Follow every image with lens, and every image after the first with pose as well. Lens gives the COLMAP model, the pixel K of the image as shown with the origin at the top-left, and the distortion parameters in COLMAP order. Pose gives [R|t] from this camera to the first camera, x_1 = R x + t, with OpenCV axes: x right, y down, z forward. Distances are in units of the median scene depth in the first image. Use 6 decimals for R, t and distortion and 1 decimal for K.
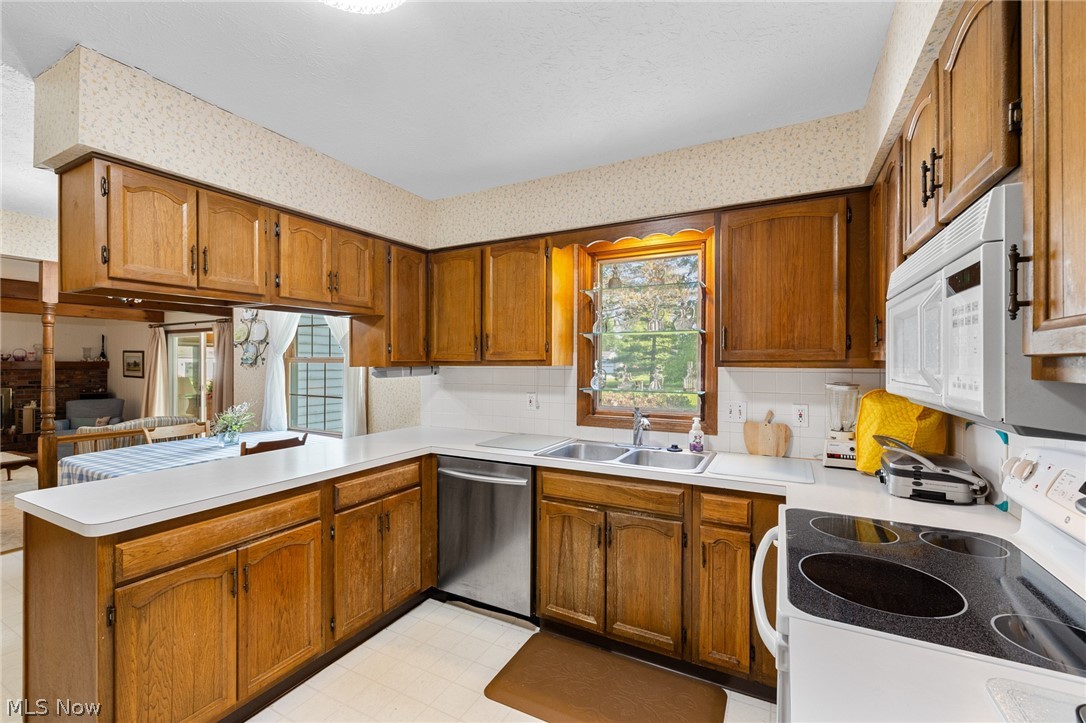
lens RADIAL K [[459.9, 0, 545.7], [0, 459.9, 364.1], [0, 0, 1]] dist [0.001201, -0.001019]
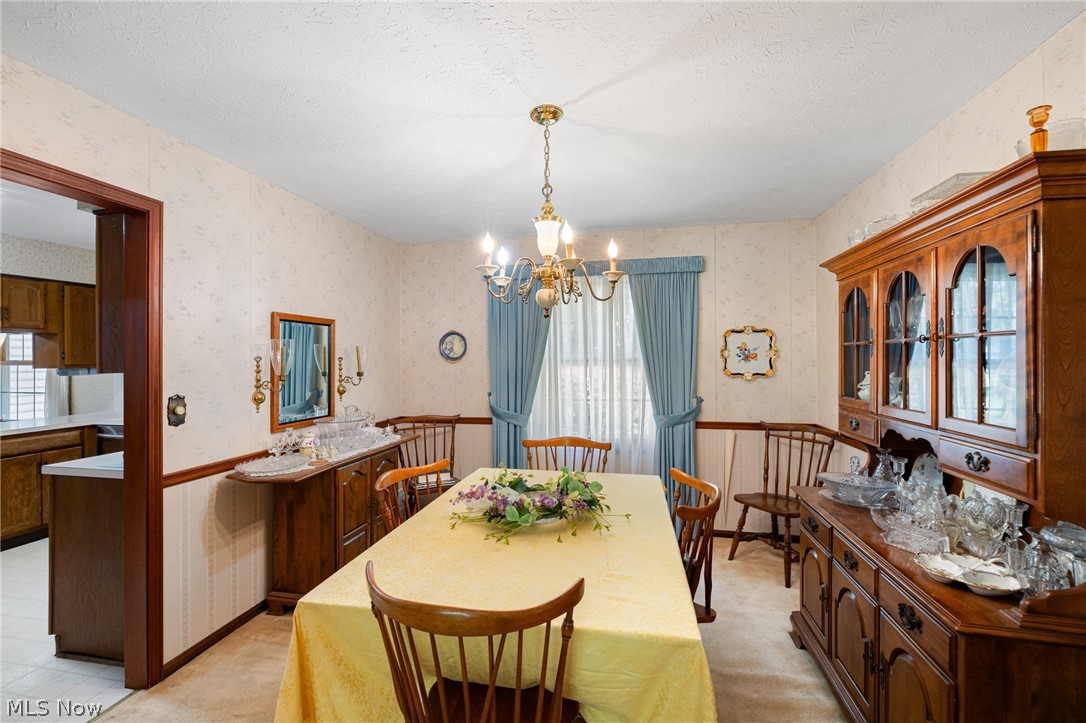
lens RADIAL K [[459.9, 0, 541.0], [0, 459.9, 359.7], [0, 0, 1]] dist [0.001201, -0.001019]
pose [[0.963833, -0.004957, 0.266462, 0.887565], [0.006123, 0.999975, -0.003545, -0.007889], [-0.266438, 0.005048, 0.963839, -0.986818]]
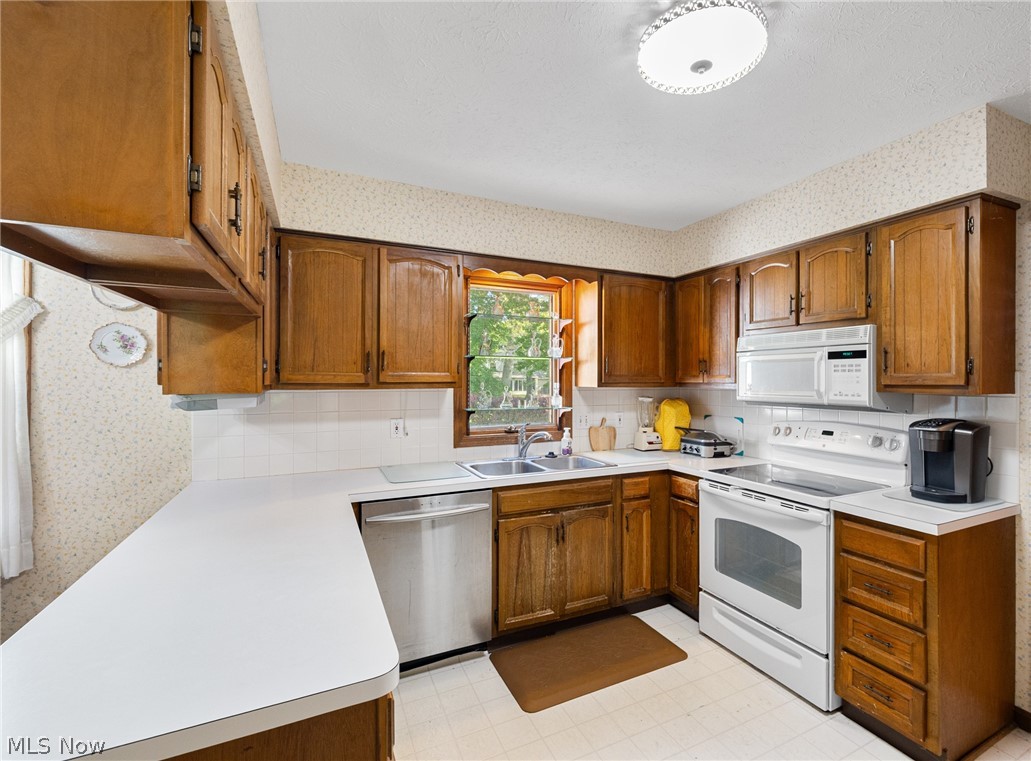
lens RADIAL K [[488.7, 0, 572.4], [0, 488.7, 375.3], [0, 0, 1]] dist [0.001218, -0.000050]
pose [[0.562139, 0.005640, 0.827024, -0.804378], [0.000789, 0.999973, -0.007356, -0.017006], [-0.827043, 0.004788, 0.562119, 0.252255]]
